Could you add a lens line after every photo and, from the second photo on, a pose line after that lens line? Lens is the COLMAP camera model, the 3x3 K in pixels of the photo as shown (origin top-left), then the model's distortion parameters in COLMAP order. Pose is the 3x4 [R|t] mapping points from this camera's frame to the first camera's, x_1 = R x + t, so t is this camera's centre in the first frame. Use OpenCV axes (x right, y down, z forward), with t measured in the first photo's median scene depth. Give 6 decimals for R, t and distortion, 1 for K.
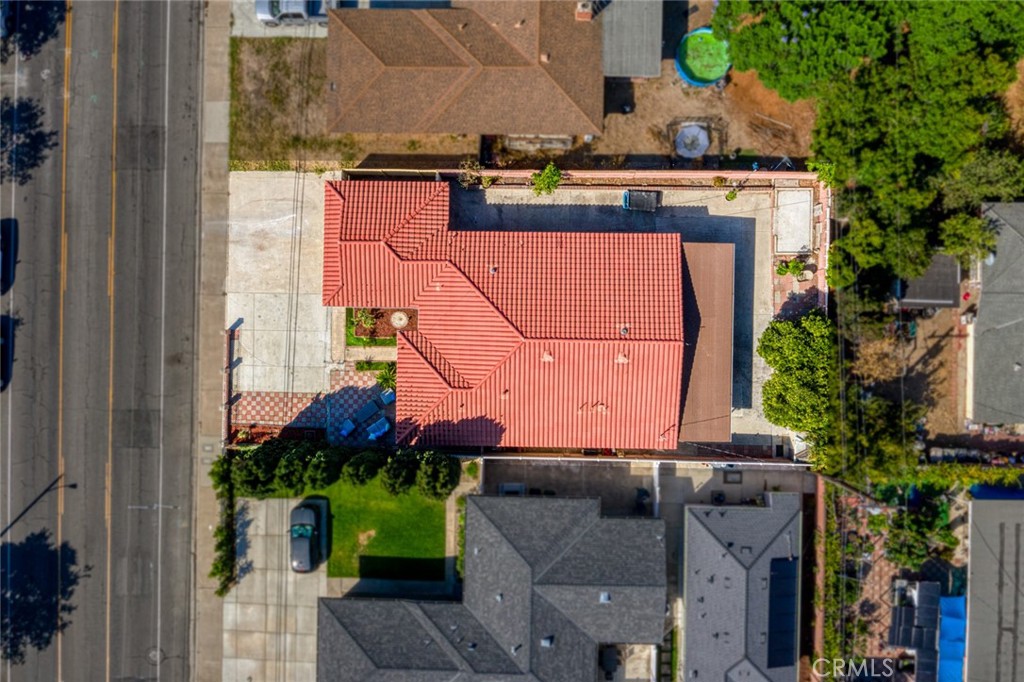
lens RADIAL K [[808.3, 0, 512.9], [0, 808.3, 336.4], [0, 0, 1]] dist [0.022483, -0.056198]
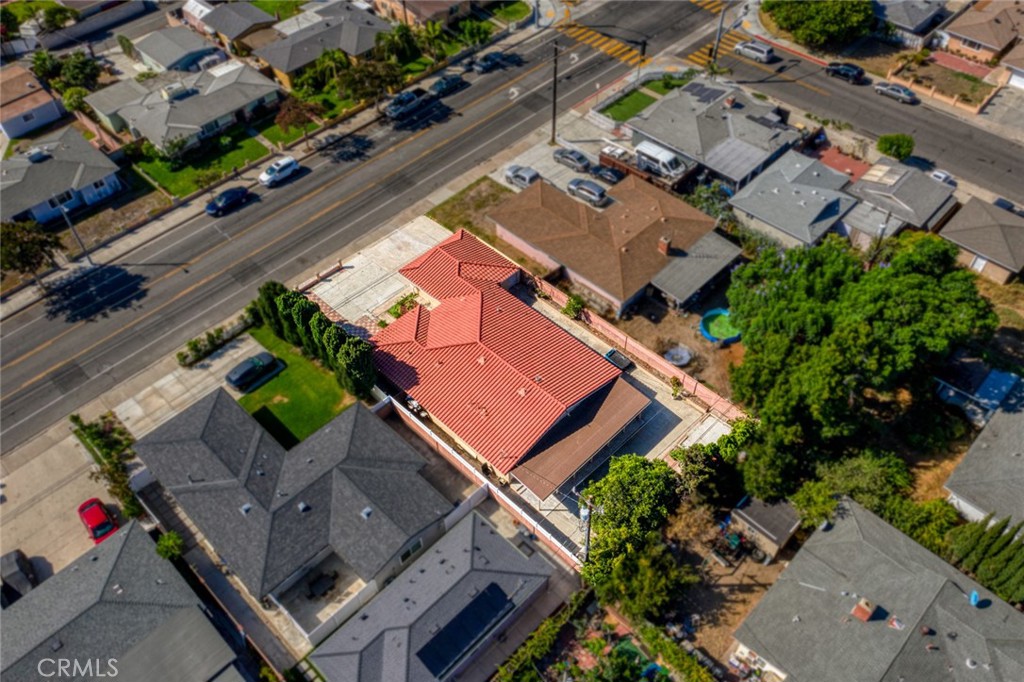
lens RADIAL K [[808.3, 0, 512.9], [0, 808.3, 336.4], [0, 0, 1]] dist [0.022483, -0.056198]
pose [[0.721549, 0.526571, -0.449544, 0.589299], [-0.692357, 0.545850, -0.471901, 0.534576], [-0.003106, 0.651744, 0.758433, -0.015231]]
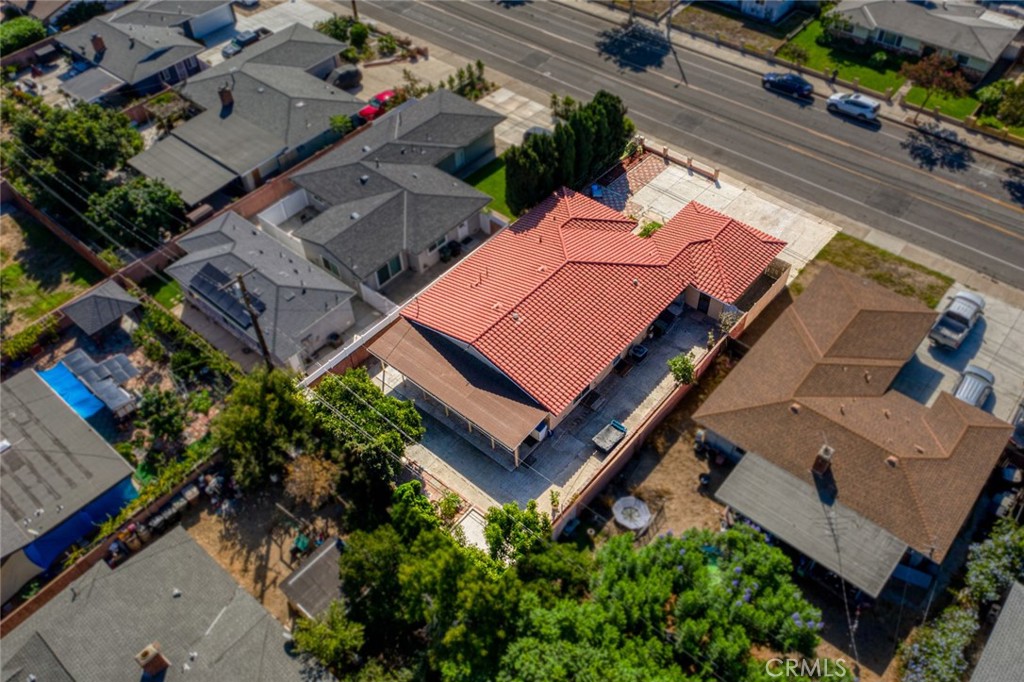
lens RADIAL K [[808.3, 0, 512.9], [0, 808.3, 336.4], [0, 0, 1]] dist [0.022483, -0.056198]
pose [[-0.637839, 0.599787, -0.483133, 0.598087], [-0.768665, -0.456556, 0.448008, -0.437507], [0.048133, 0.657124, 0.752244, 0.210546]]
